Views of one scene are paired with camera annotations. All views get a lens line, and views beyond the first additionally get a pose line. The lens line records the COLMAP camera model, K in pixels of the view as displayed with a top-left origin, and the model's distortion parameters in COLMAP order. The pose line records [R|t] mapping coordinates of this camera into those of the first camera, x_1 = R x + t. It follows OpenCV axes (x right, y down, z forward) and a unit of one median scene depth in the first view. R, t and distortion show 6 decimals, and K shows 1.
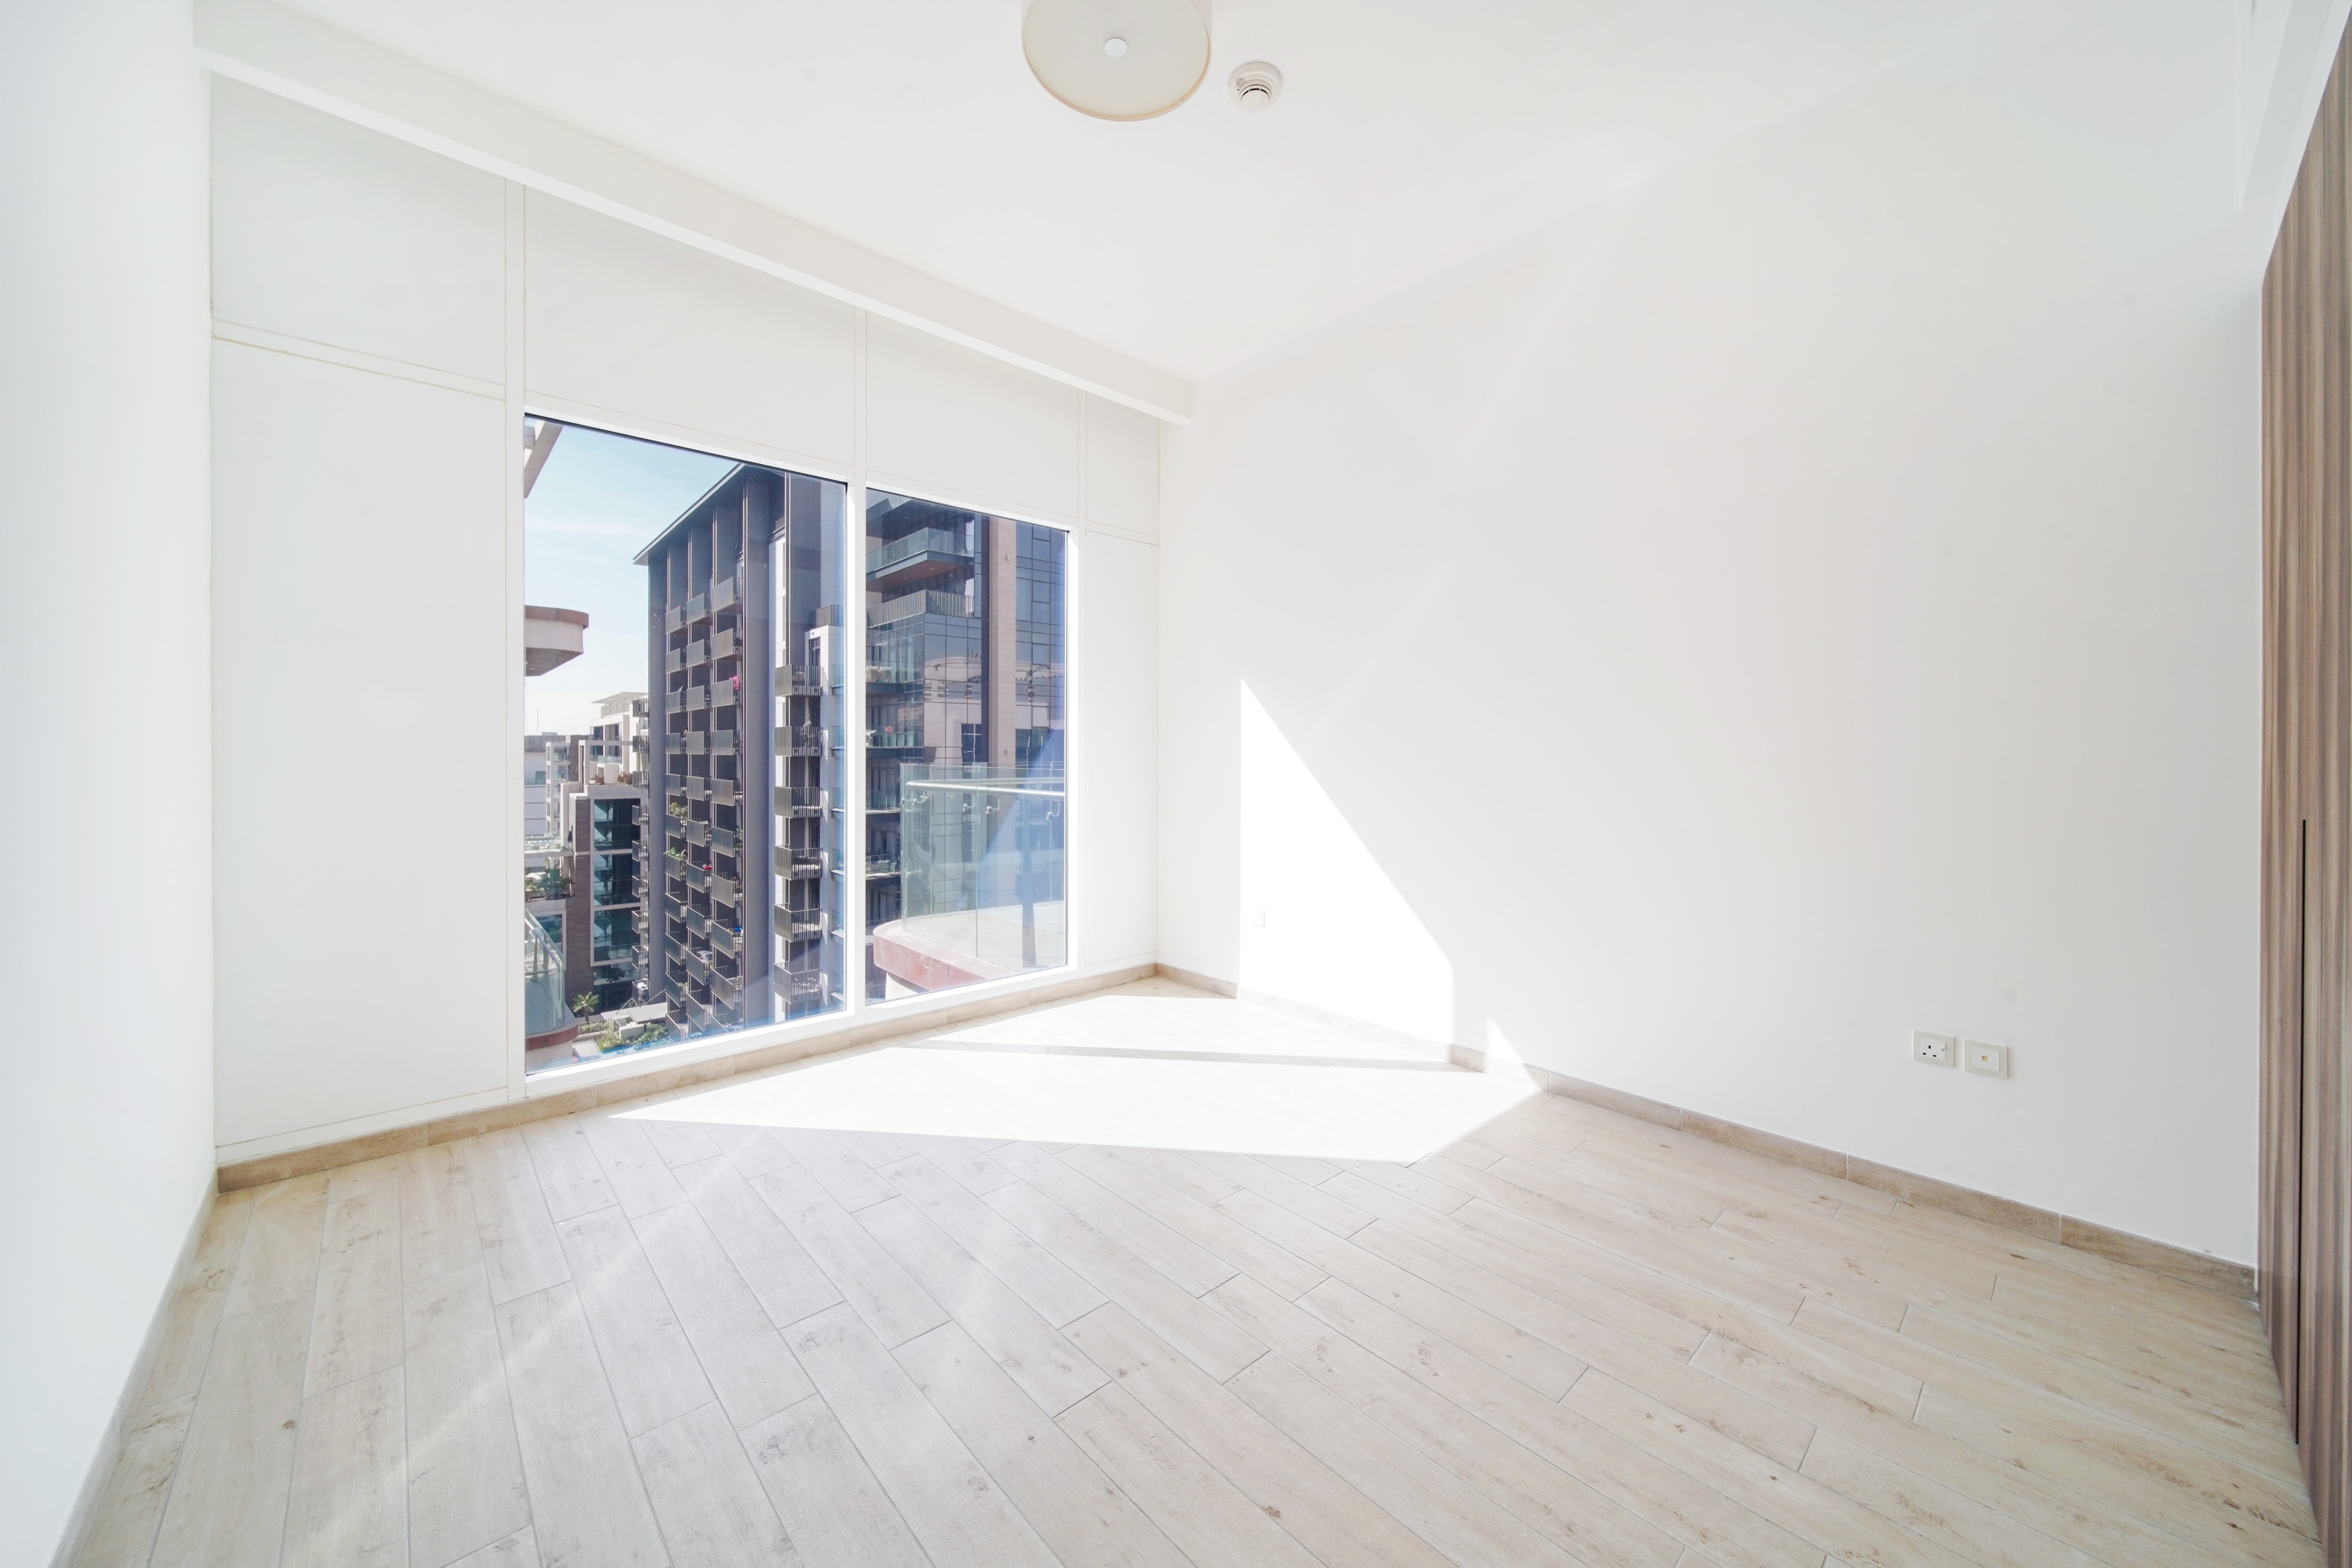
lens RADIAL K [[871.0, 0, 1197.2], [0, 871.0, 759.8], [0, 0, 1]] dist [0.002478, -0.000806]
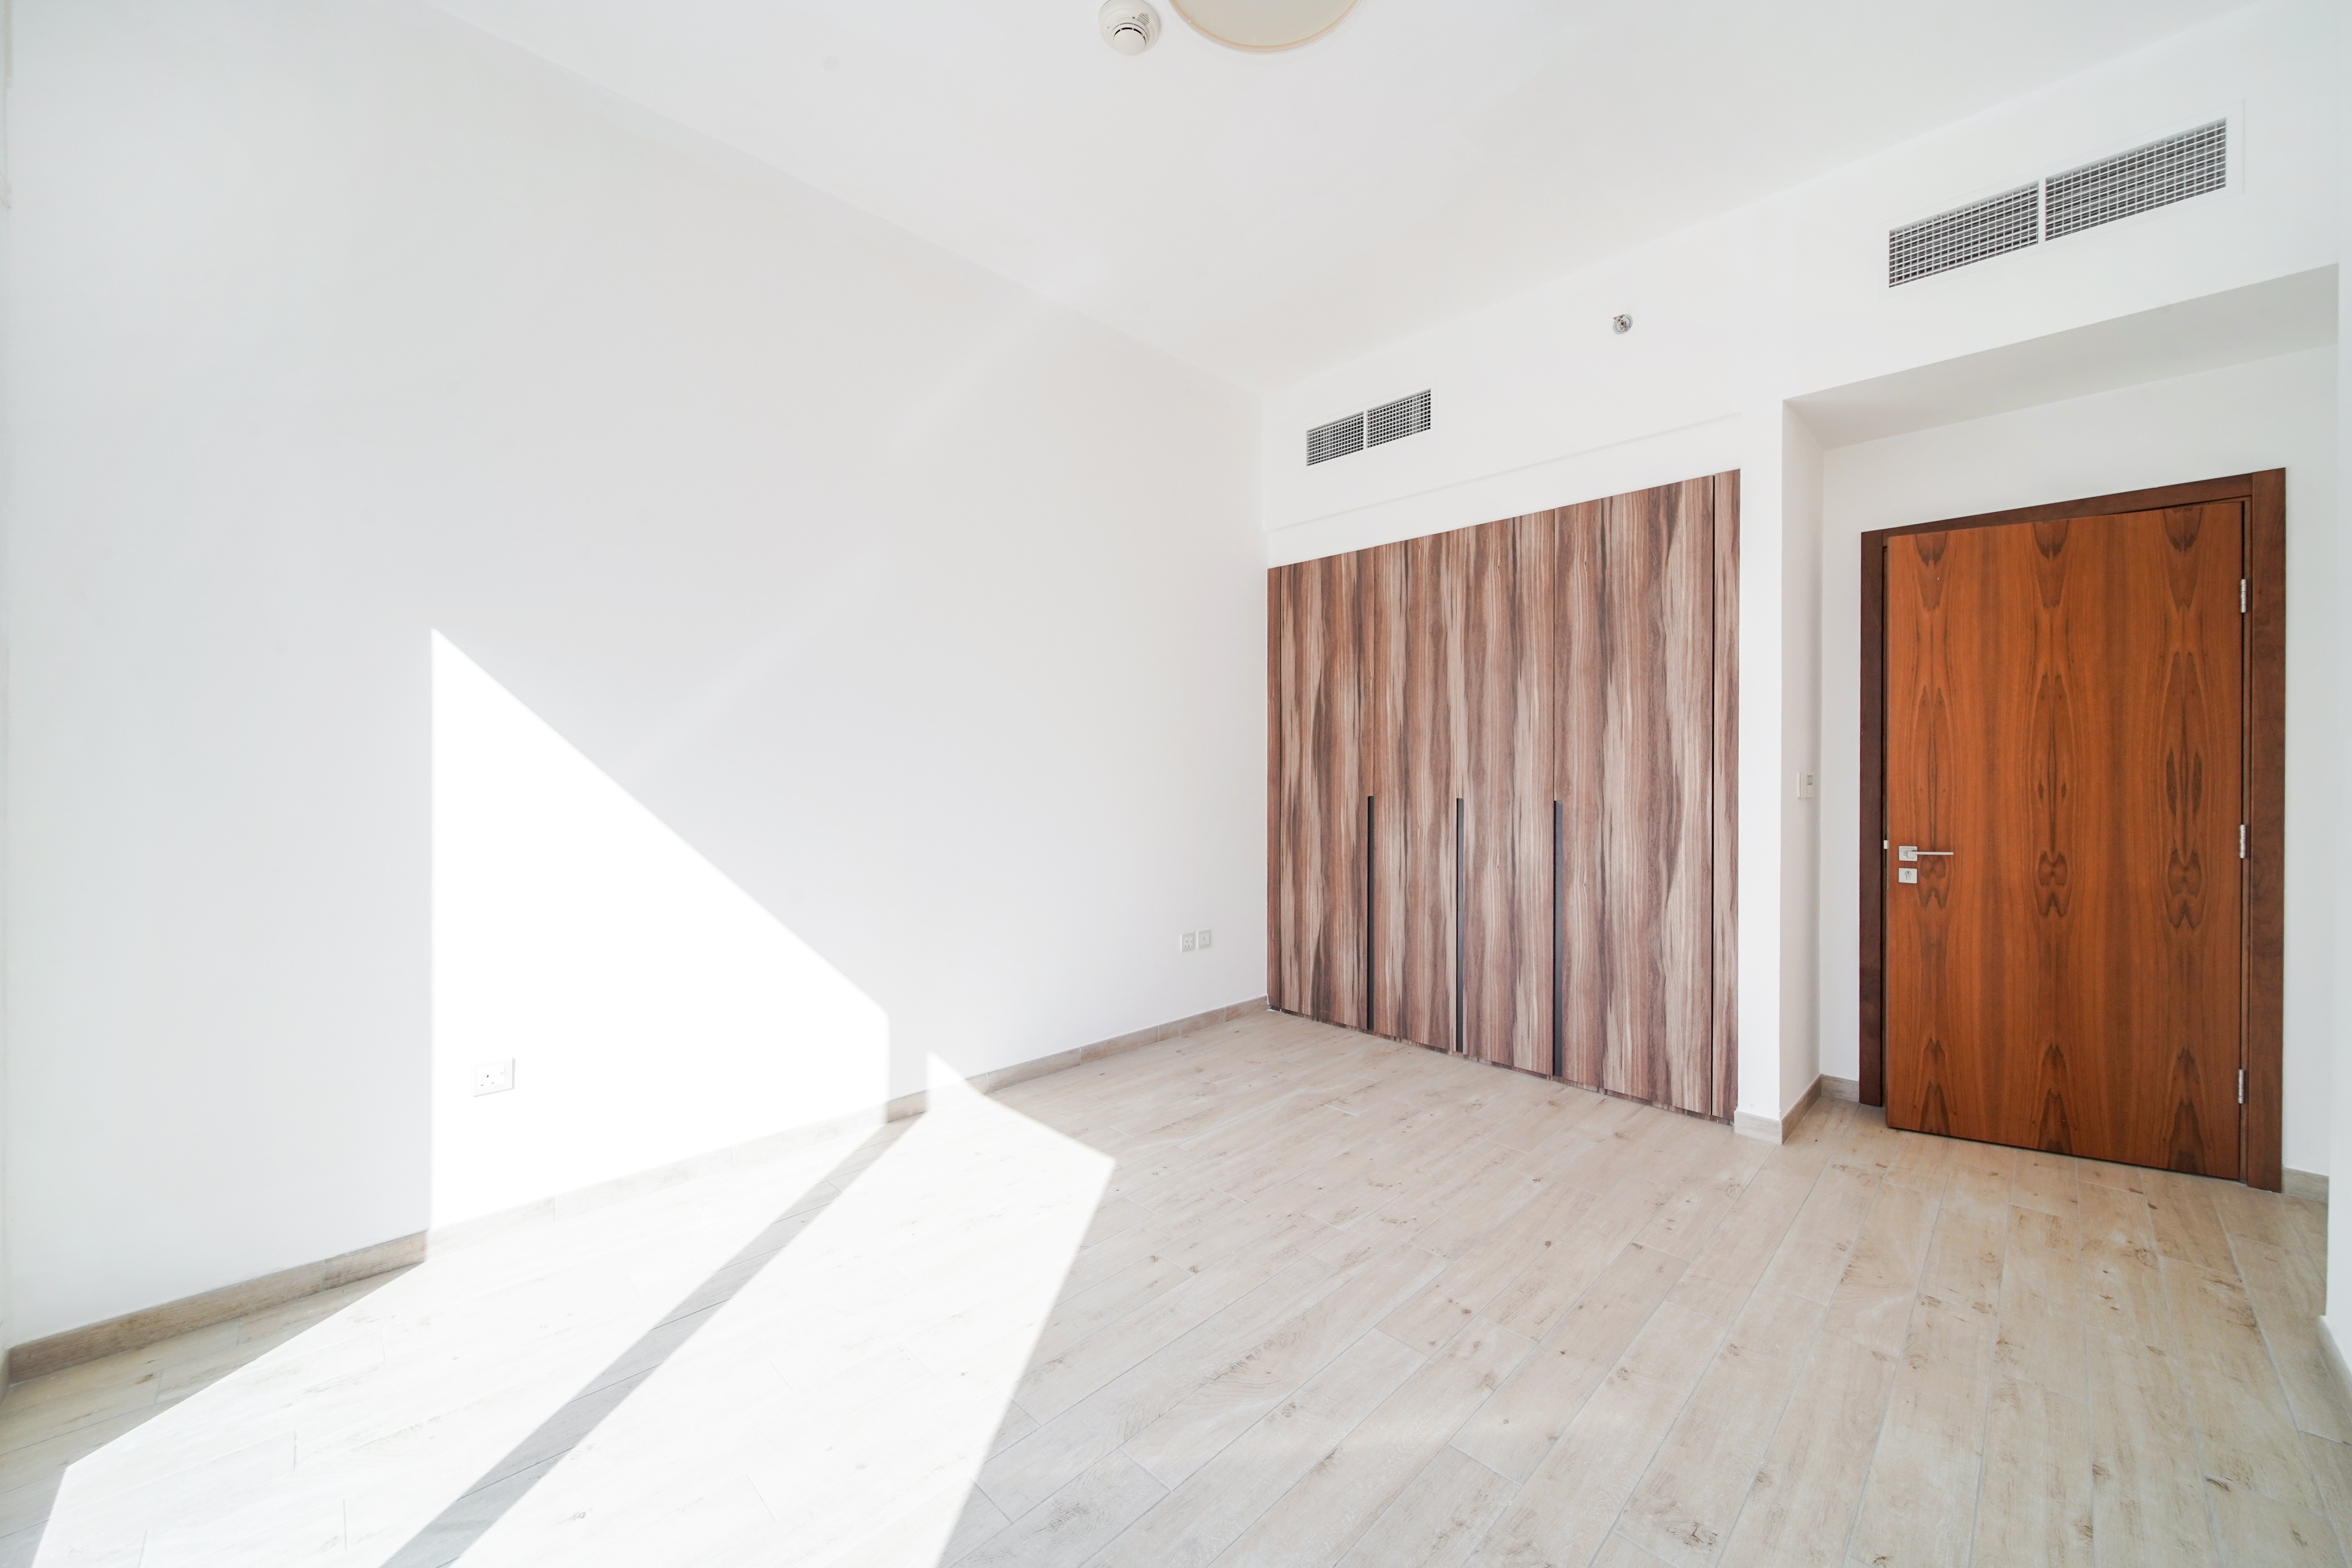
lens RADIAL K [[871.0, 0, 1242.7], [0, 871.0, 765.2], [0, 0, 1]] dist [0.002478, -0.000806]
pose [[-0.071518, 0.002704, 0.997436, -0.503415], [0.007677, 0.999968, -0.002161, -0.010561], [-0.997410, 0.007503, -0.071536, 0.564081]]
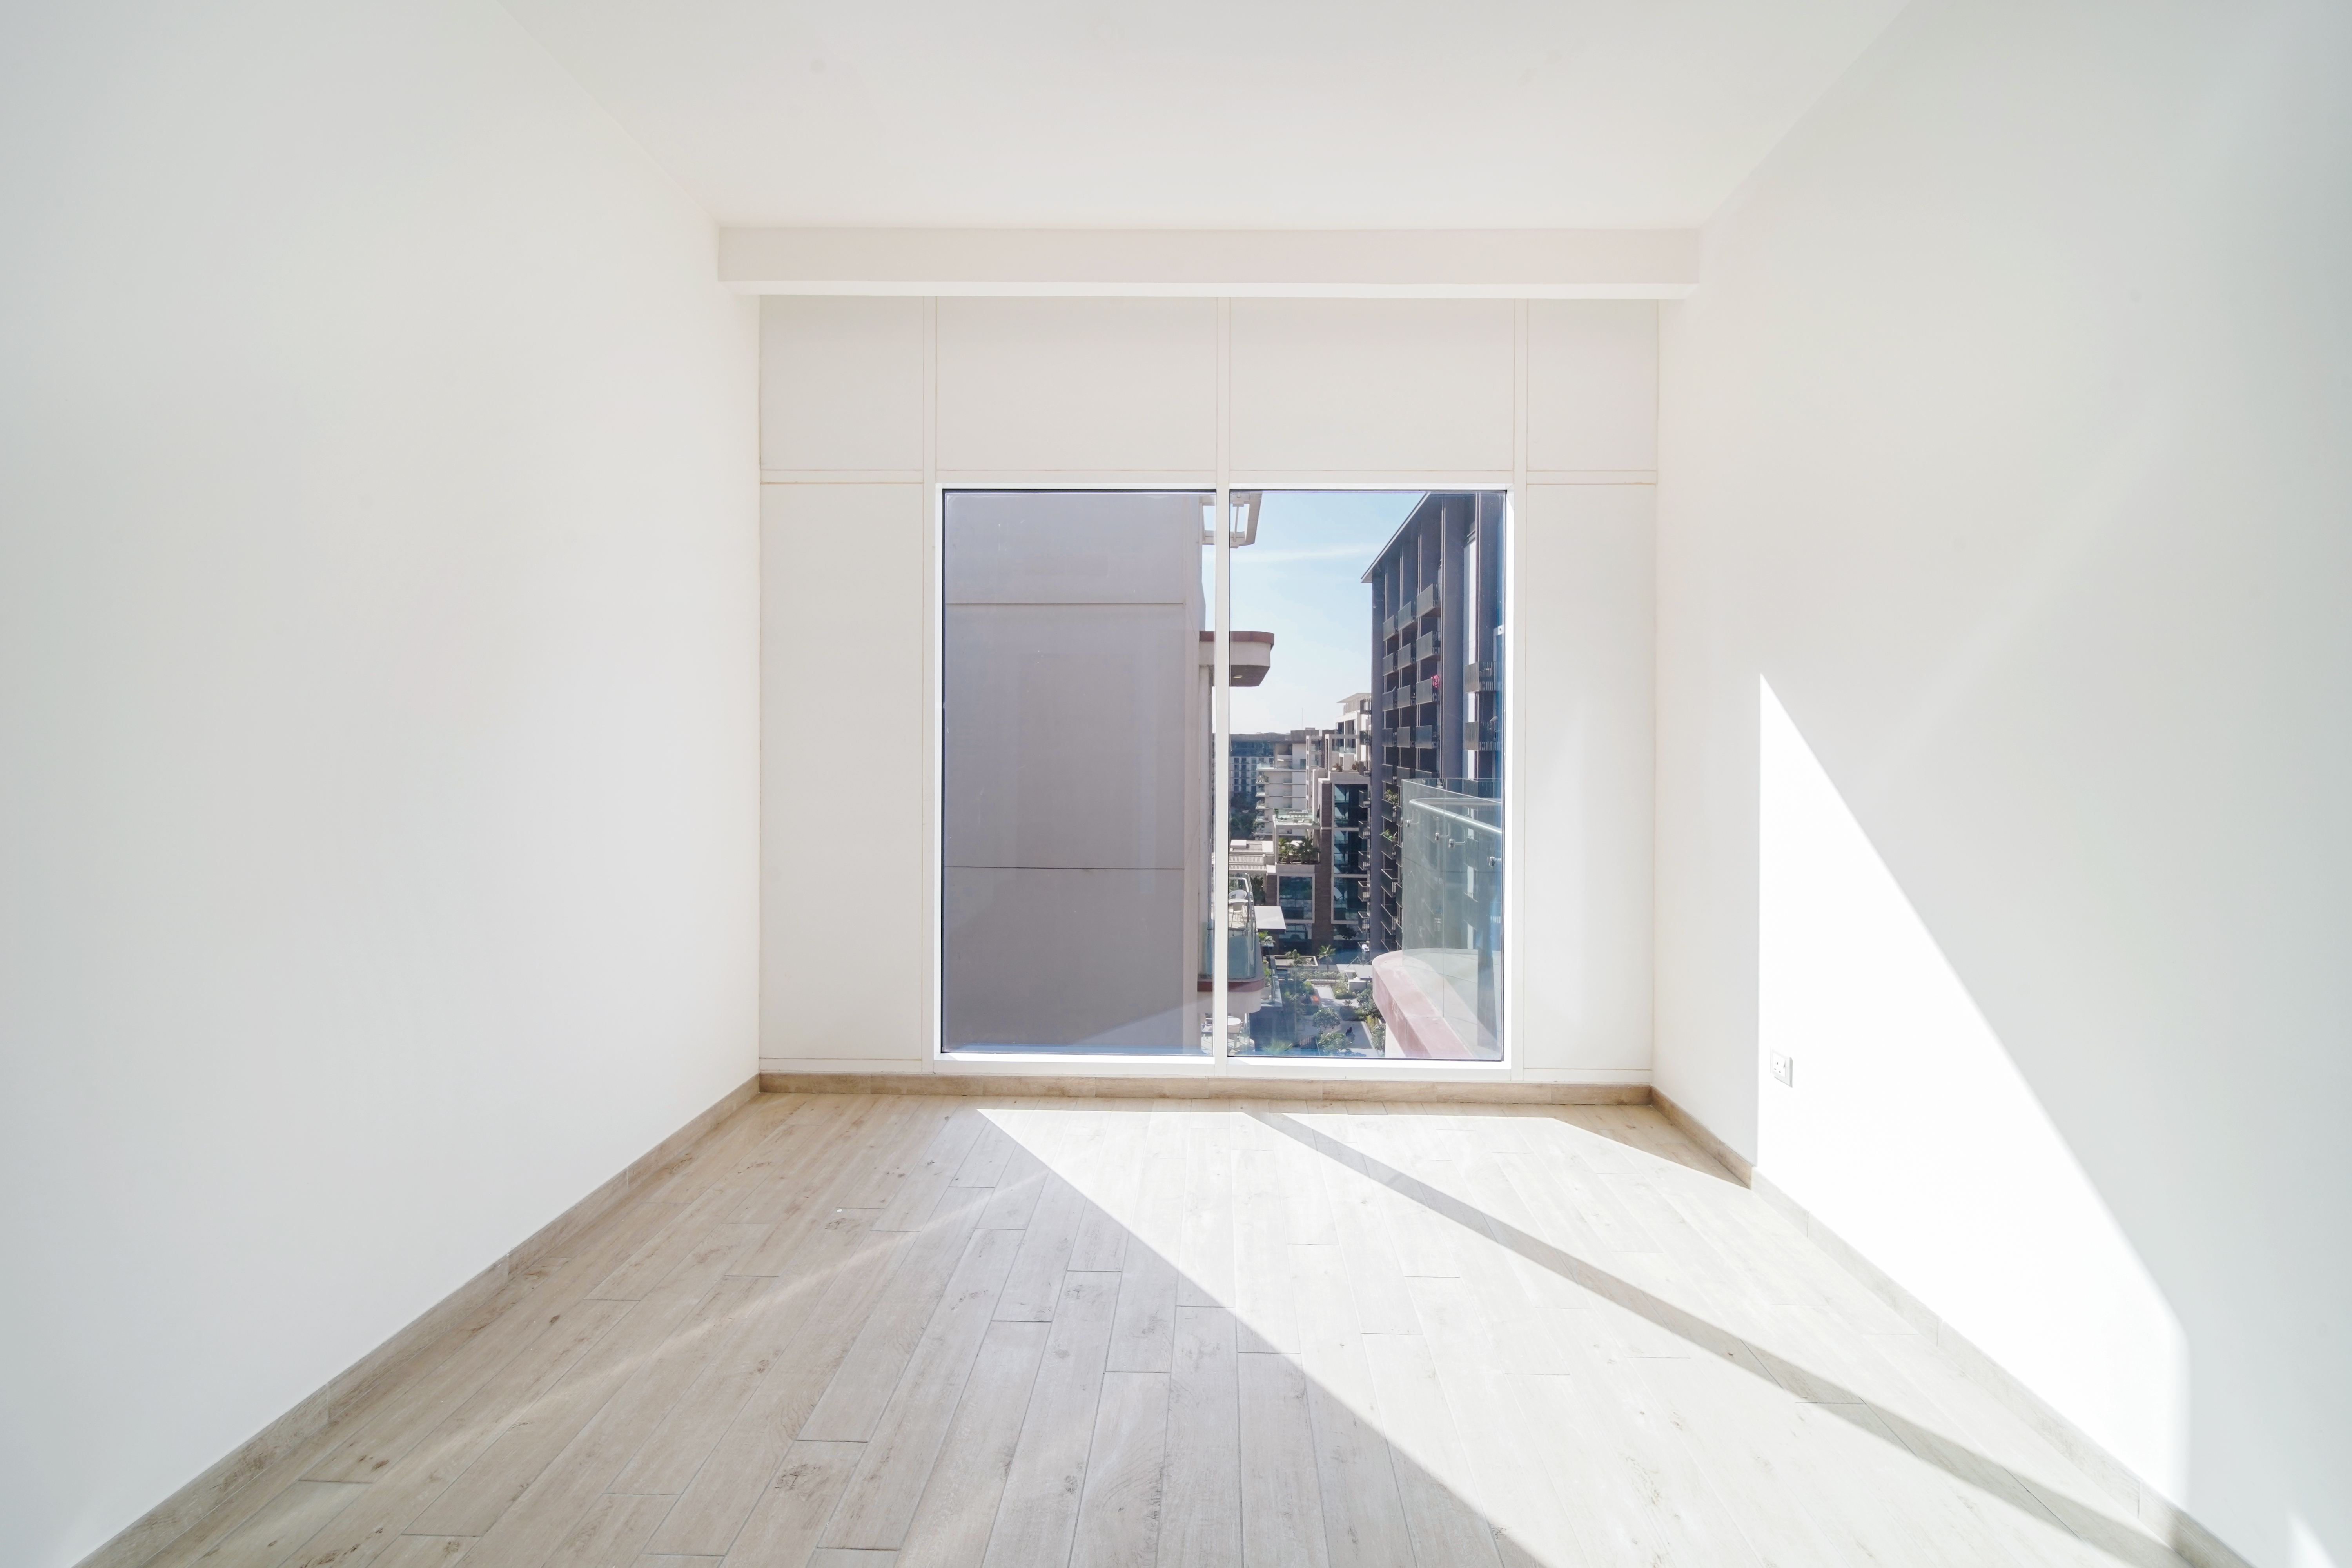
lens RADIAL K [[871.0, 0, 1191.8], [0, 871.0, 743.4], [0, 0, 1]] dist [0.002478, -0.000806]
pose [[0.709216, 0.004392, -0.704977, 0.202911], [-0.011000, 0.999928, -0.004837, -0.036029], [0.704905, 0.011185, 0.709213, 0.279192]]
